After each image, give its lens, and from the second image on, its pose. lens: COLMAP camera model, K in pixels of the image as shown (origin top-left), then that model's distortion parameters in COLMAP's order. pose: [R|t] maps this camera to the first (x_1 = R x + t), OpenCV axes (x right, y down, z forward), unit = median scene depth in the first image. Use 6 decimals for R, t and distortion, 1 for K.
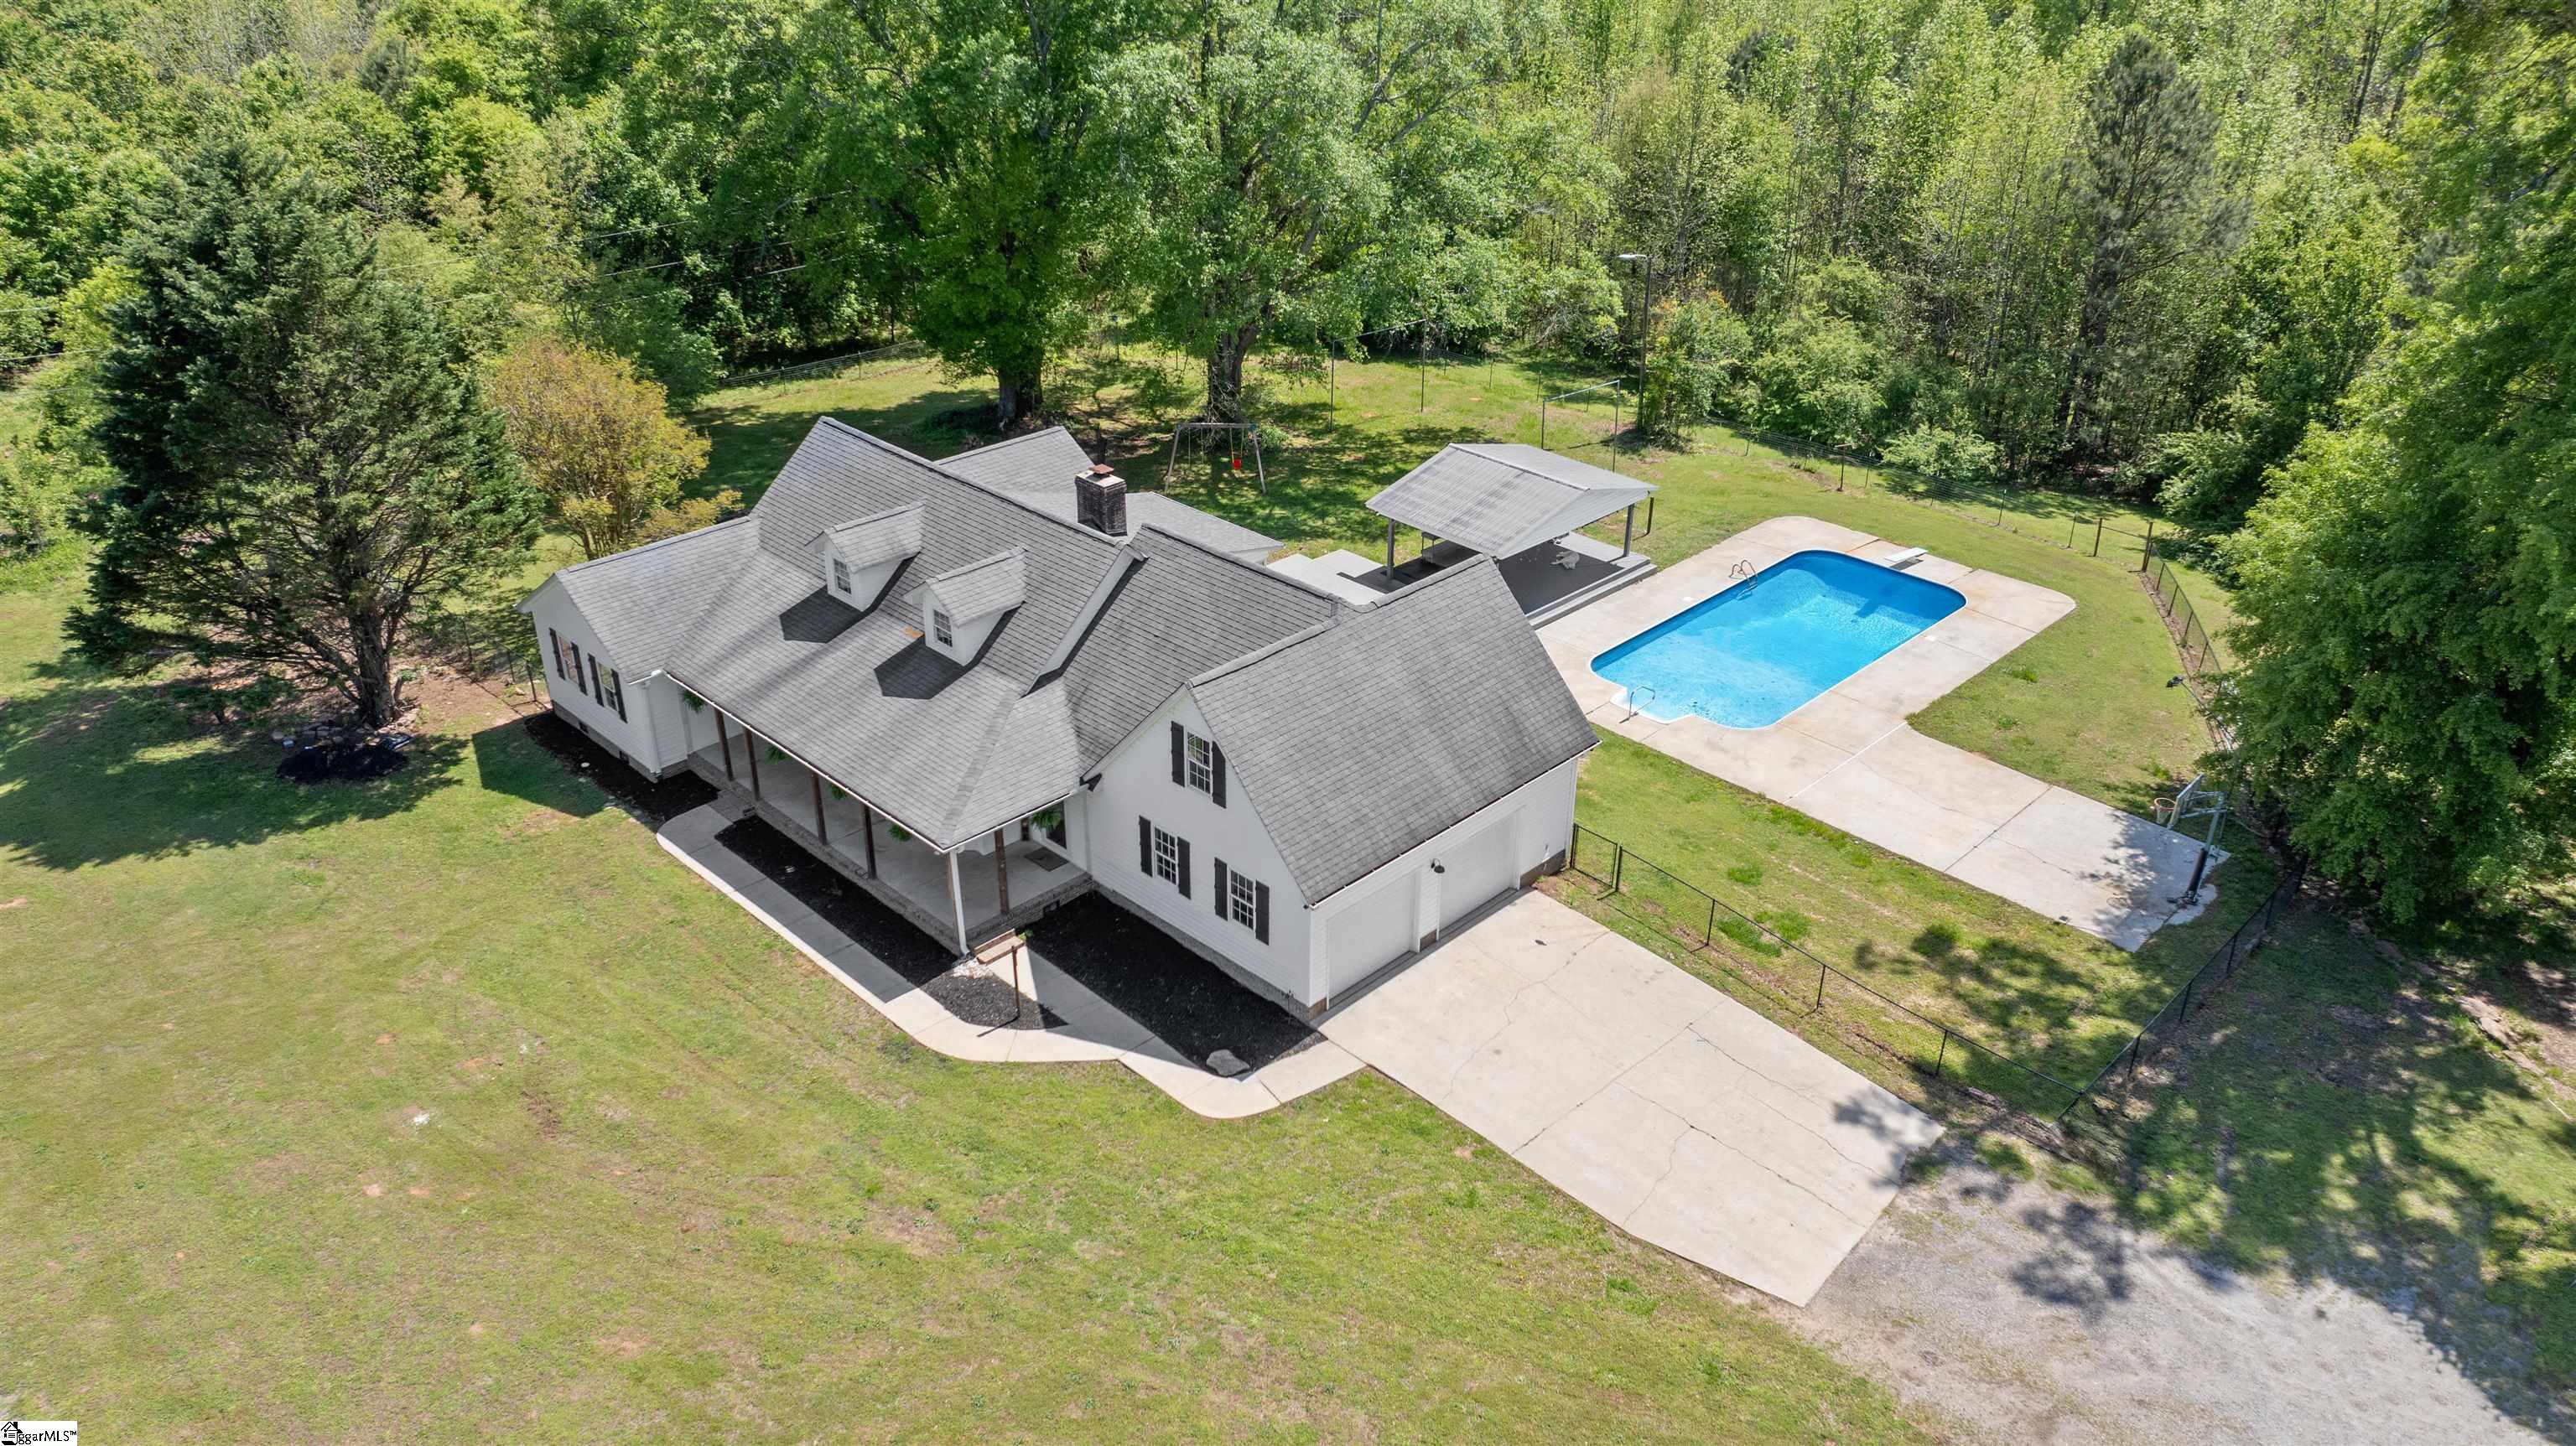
lens RADIAL K [[1825.5, 0, 1288.0], [0, 1825.5, 723.0], [0, 0, 1]] dist [0.011318, 0.003181]
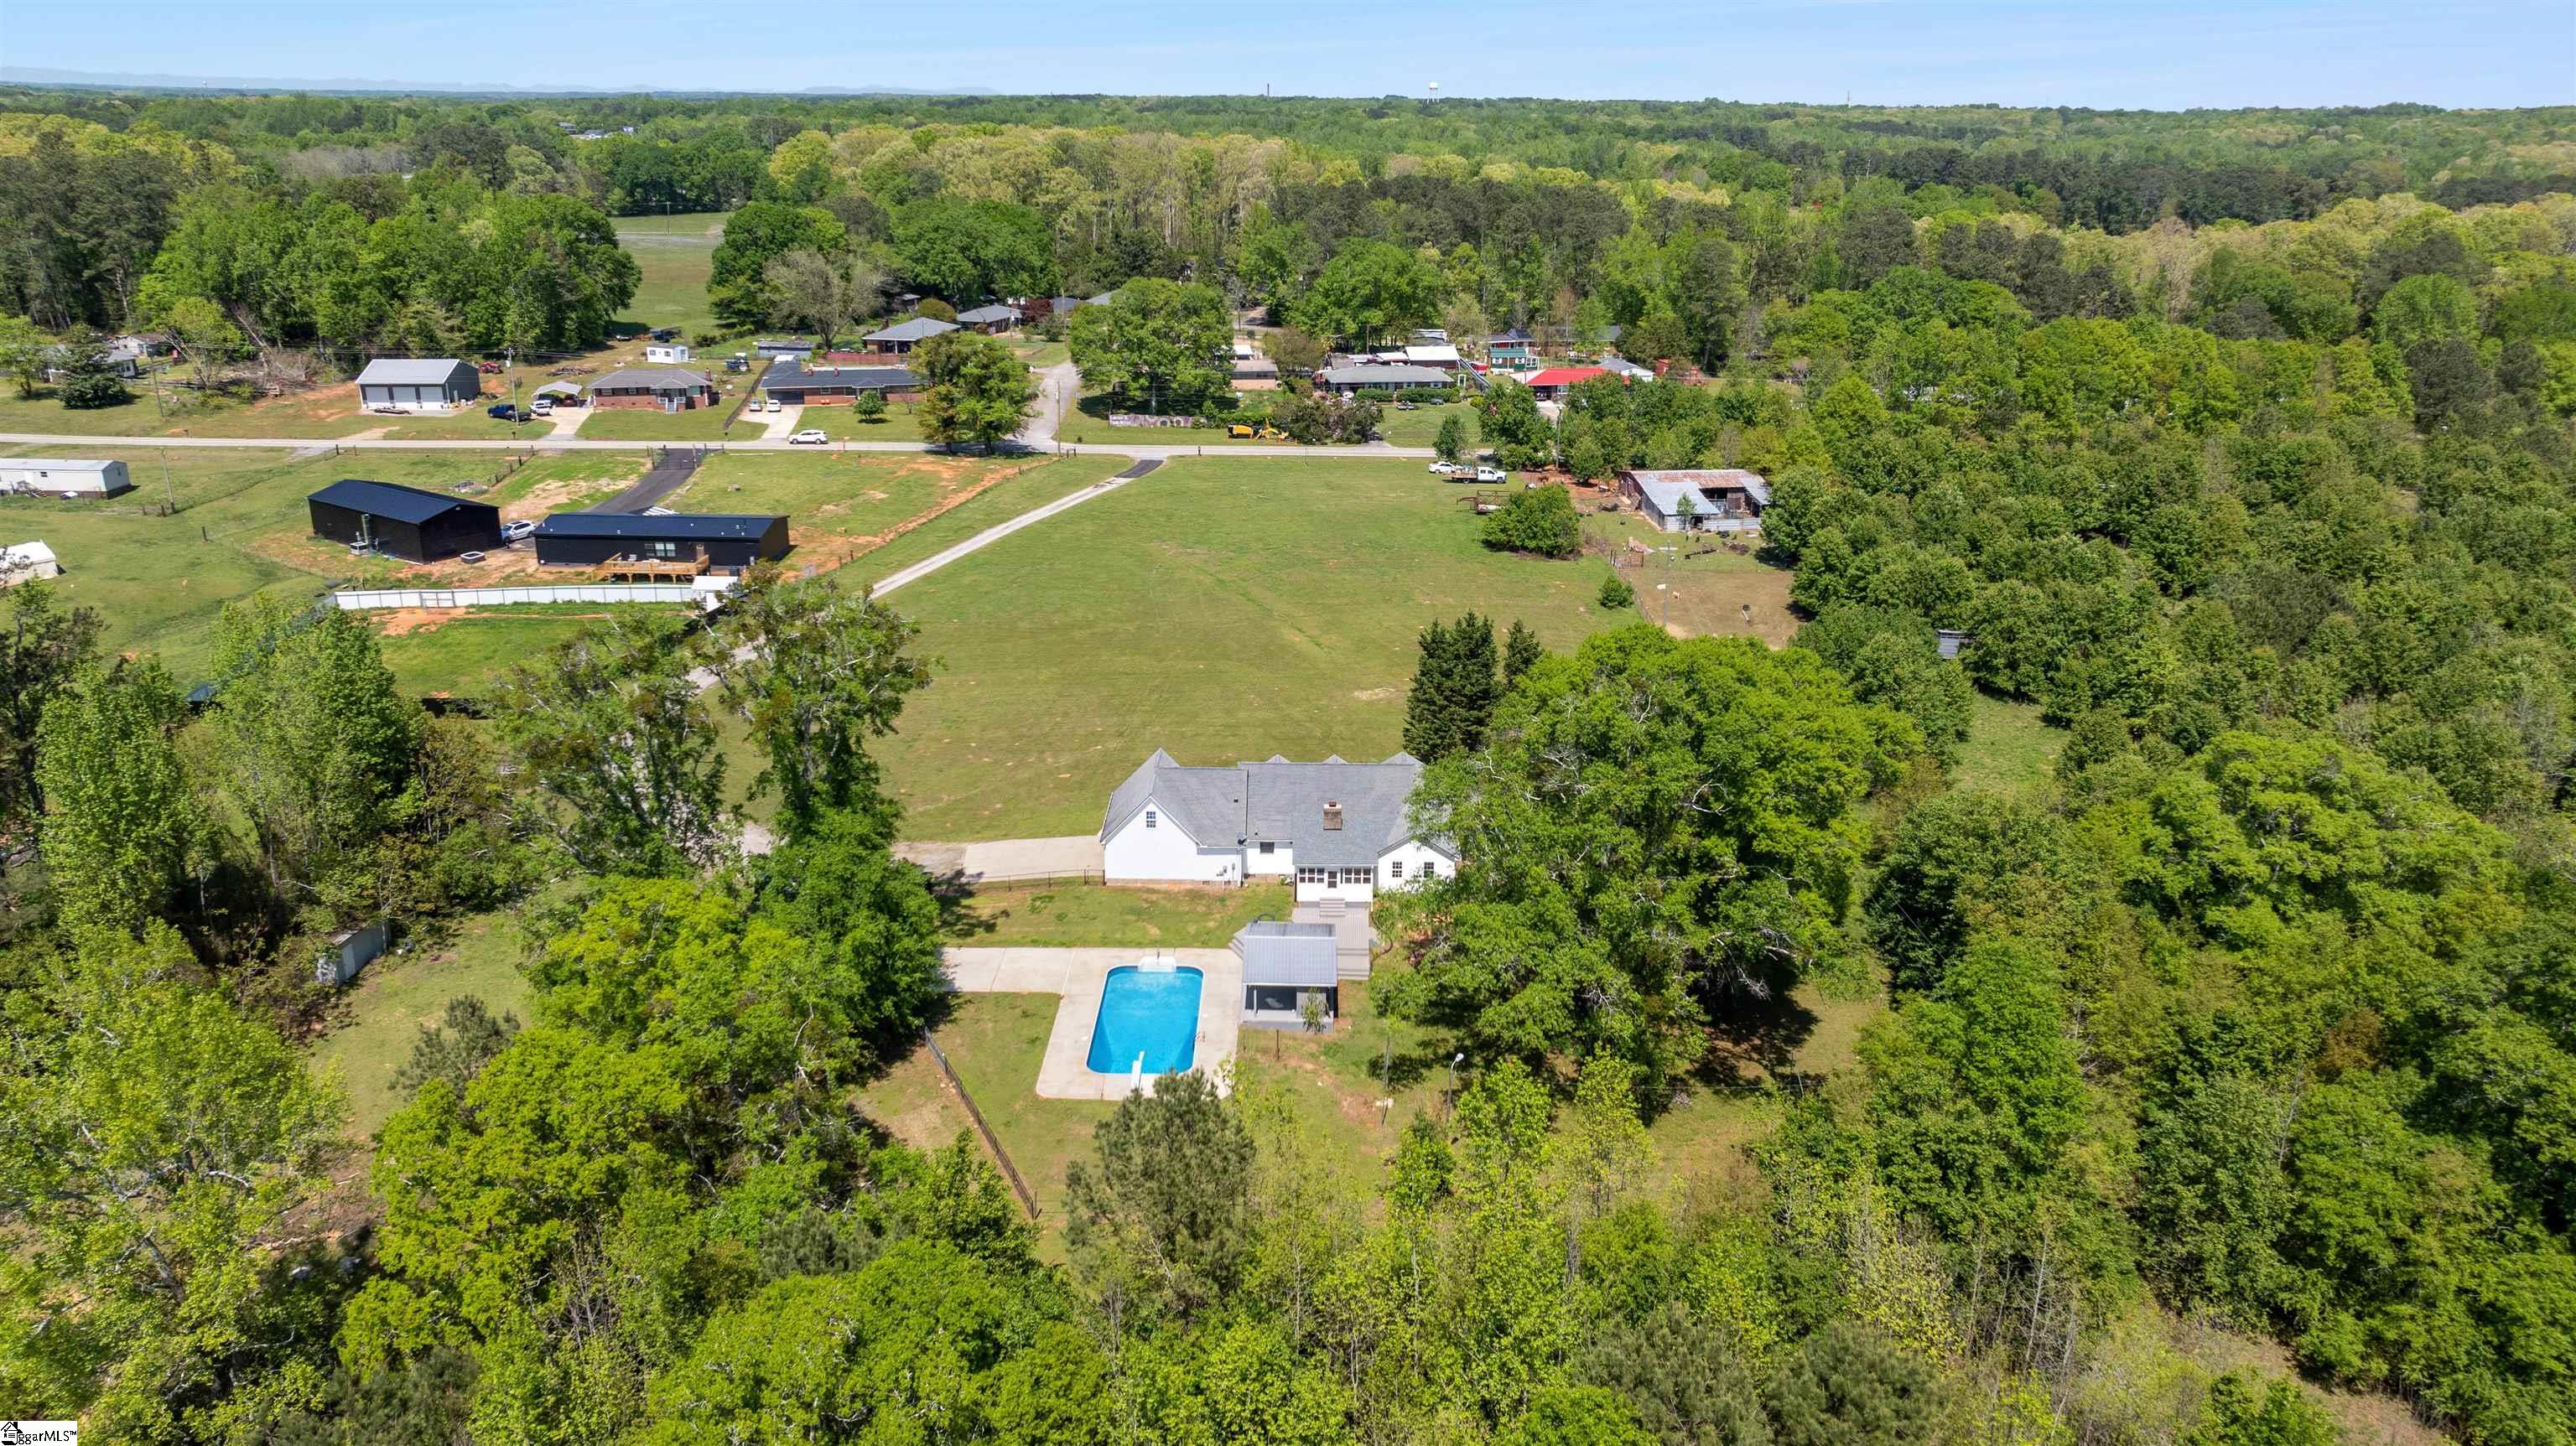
lens RADIAL K [[1825.5, 0, 1288.0], [0, 1825.5, 723.0], [0, 0, 1]] dist [0.011318, 0.003181]
pose [[-0.714062, 0.219683, -0.664721, 1.996802], [-0.337946, 0.723374, 0.602098, -2.150886], [0.613113, 0.654575, -0.442293, 2.517753]]
